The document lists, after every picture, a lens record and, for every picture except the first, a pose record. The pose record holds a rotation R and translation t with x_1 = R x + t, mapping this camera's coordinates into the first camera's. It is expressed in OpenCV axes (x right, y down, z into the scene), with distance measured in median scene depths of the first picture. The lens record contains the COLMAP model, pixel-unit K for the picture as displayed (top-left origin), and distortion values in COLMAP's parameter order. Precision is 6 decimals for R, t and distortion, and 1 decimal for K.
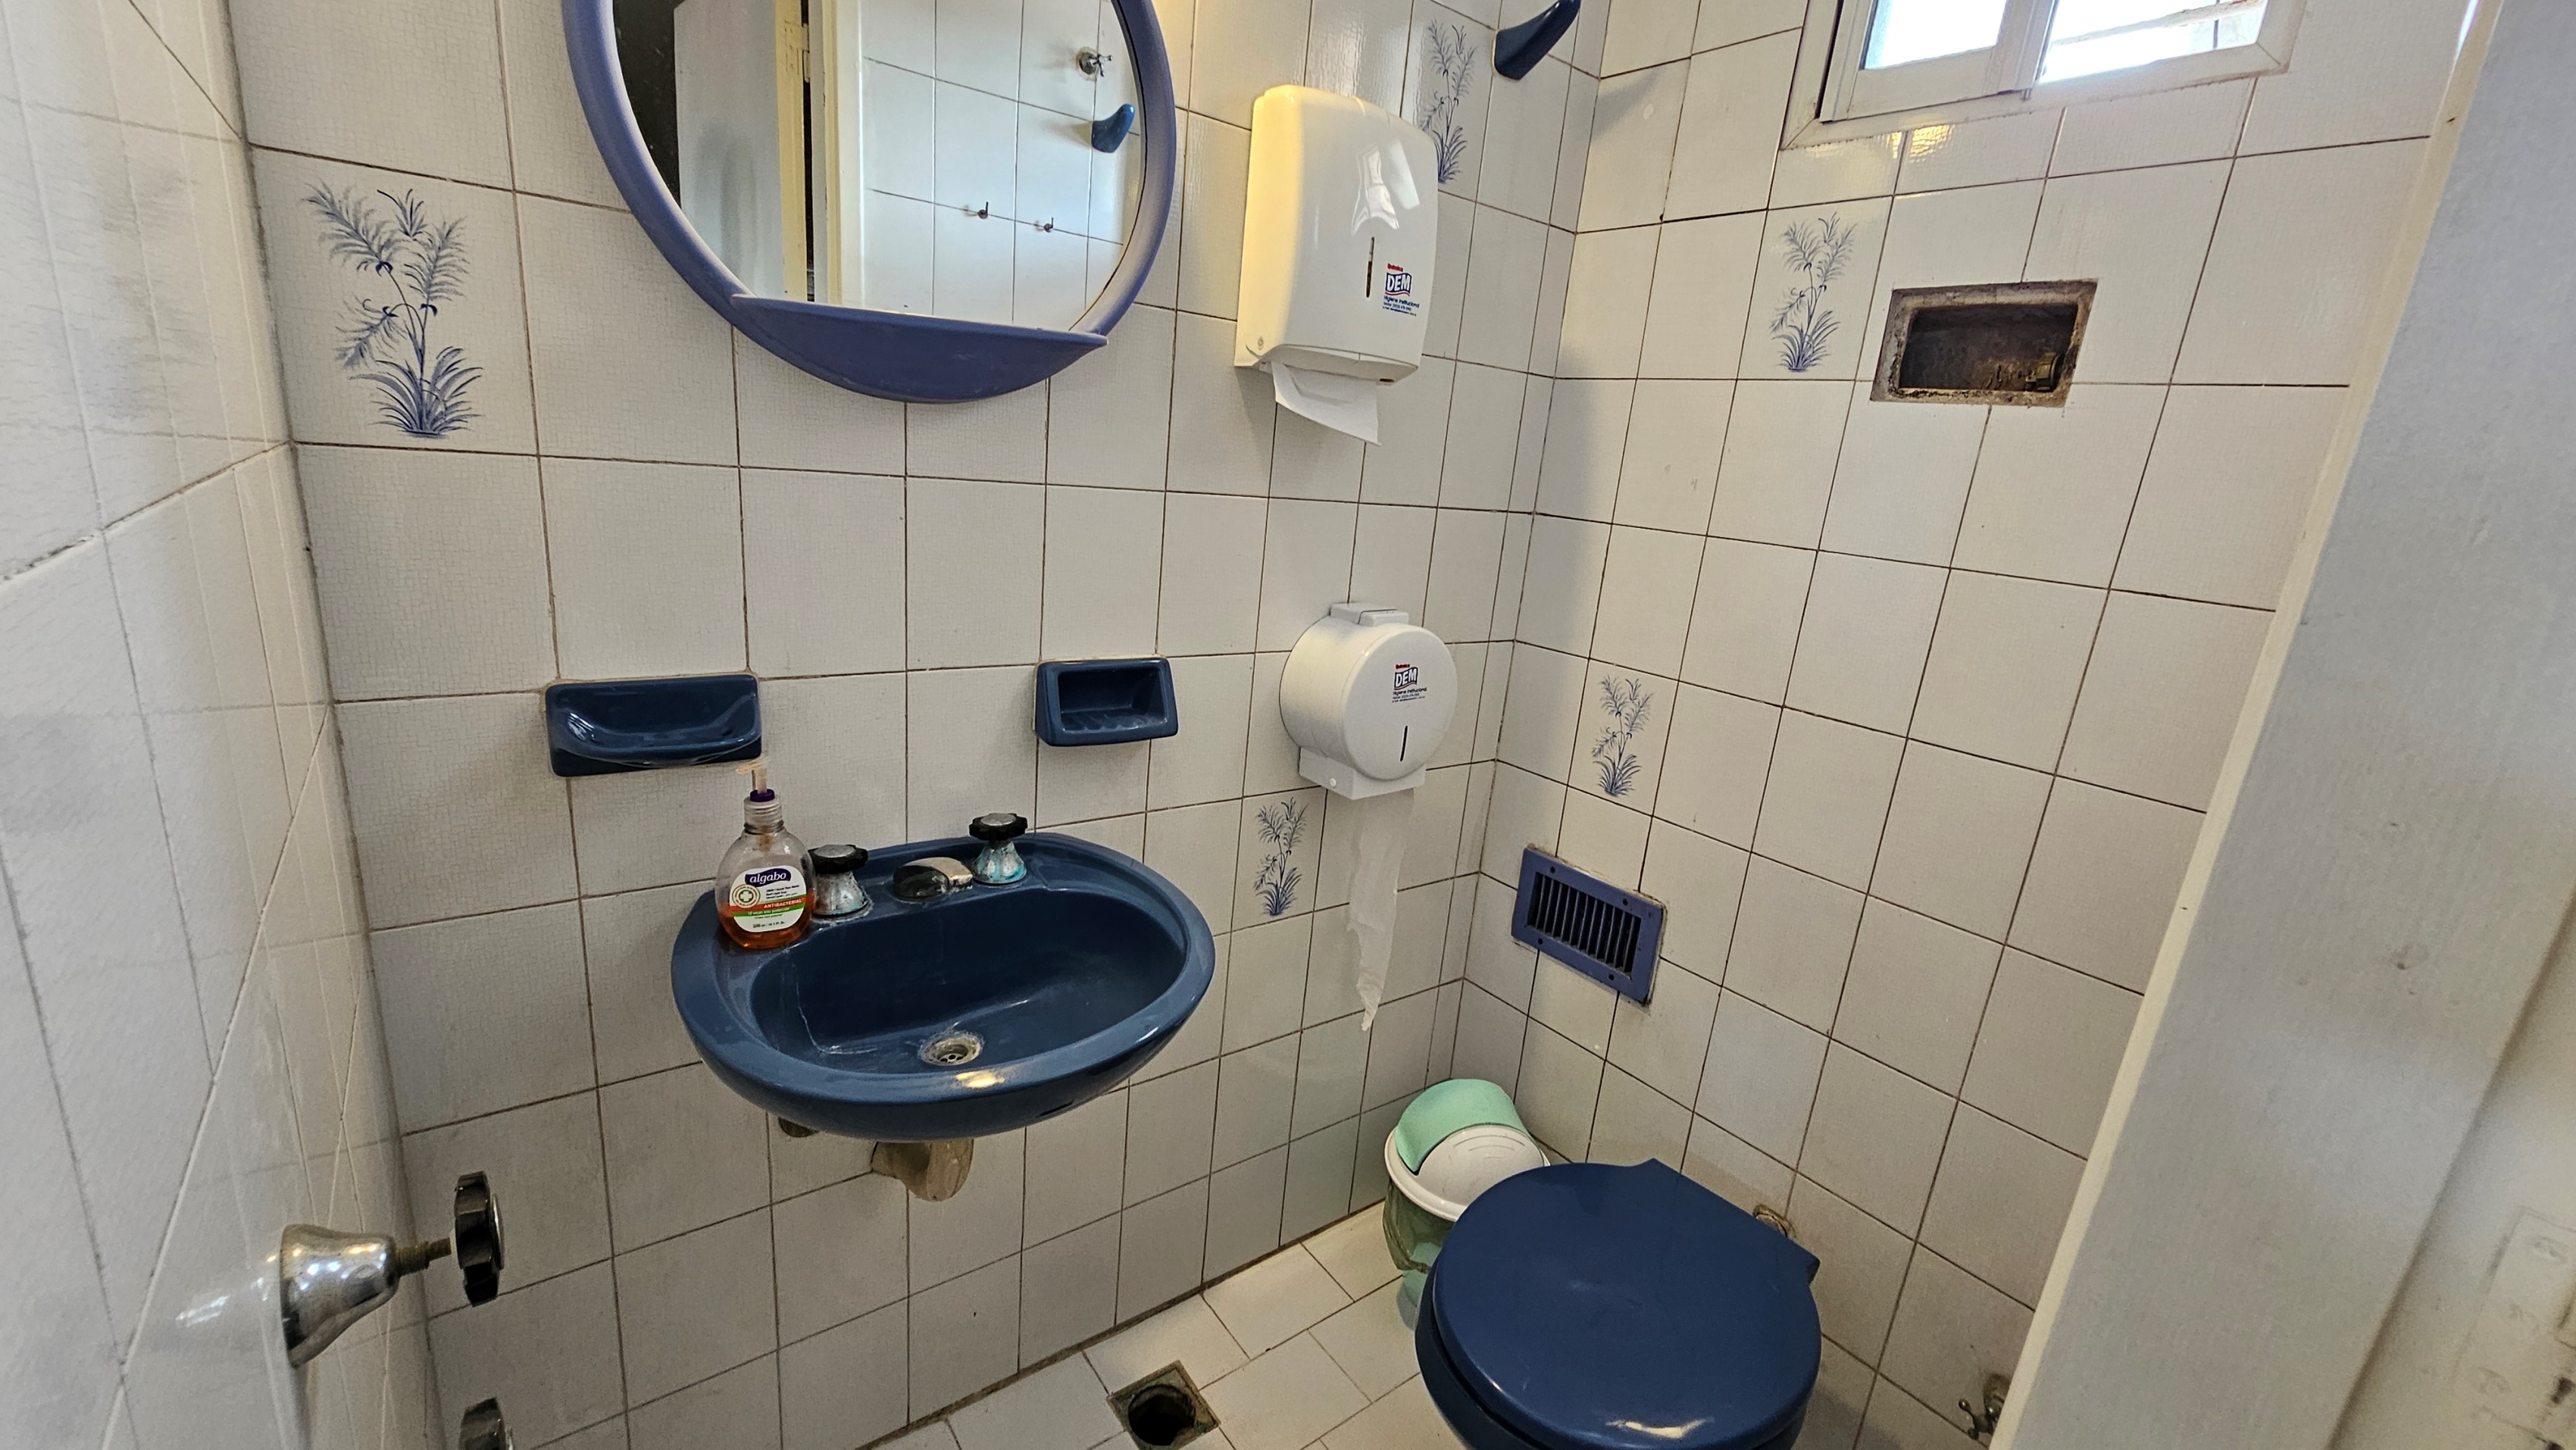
lens RADIAL K [[1056.8, 0, 1294.1], [0, 1056.8, 729.9], [0, 0, 1]] dist [-0.000638, 0.000761]
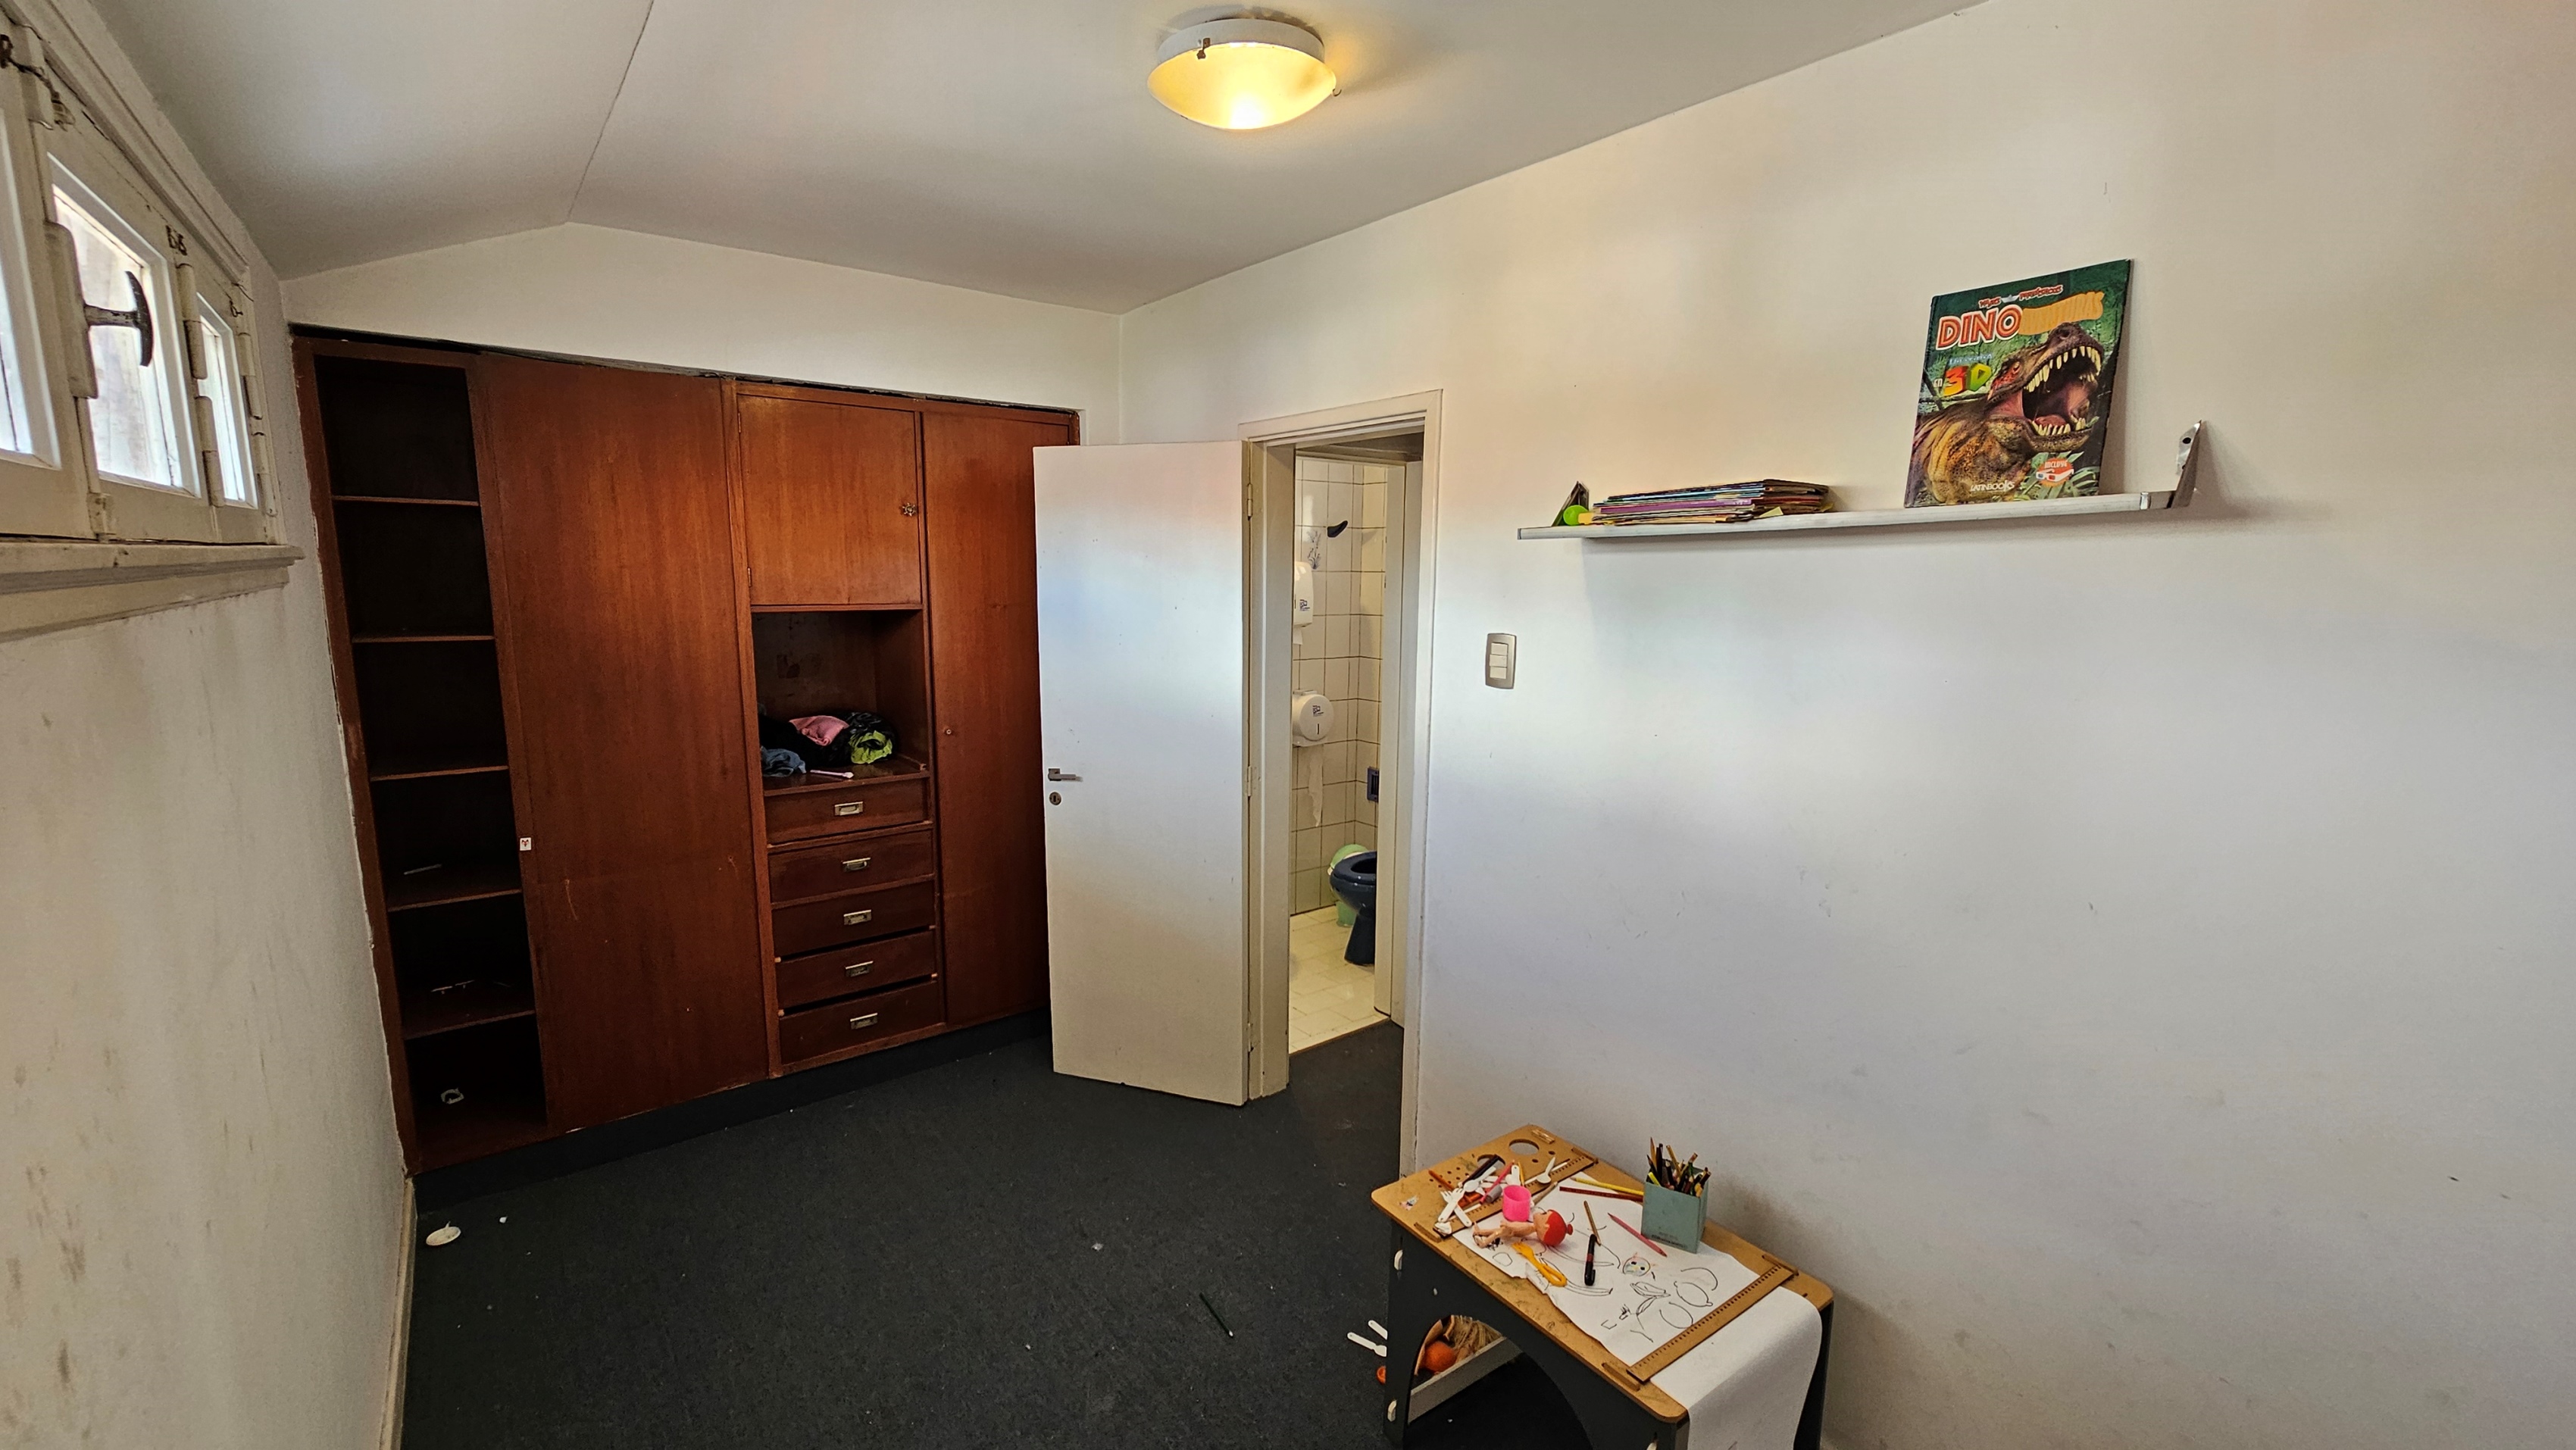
lens RADIAL K [[1056.8, 0, 1279.8], [0, 1056.8, 729.5], [0, 0, 1]] dist [-0.000638, 0.000761]
pose [[0.996826, -0.078185, -0.015005, 0.031117], [0.076224, 0.991700, -0.103540, 0.336633], [0.022976, 0.102068, 0.994512, -2.244578]]
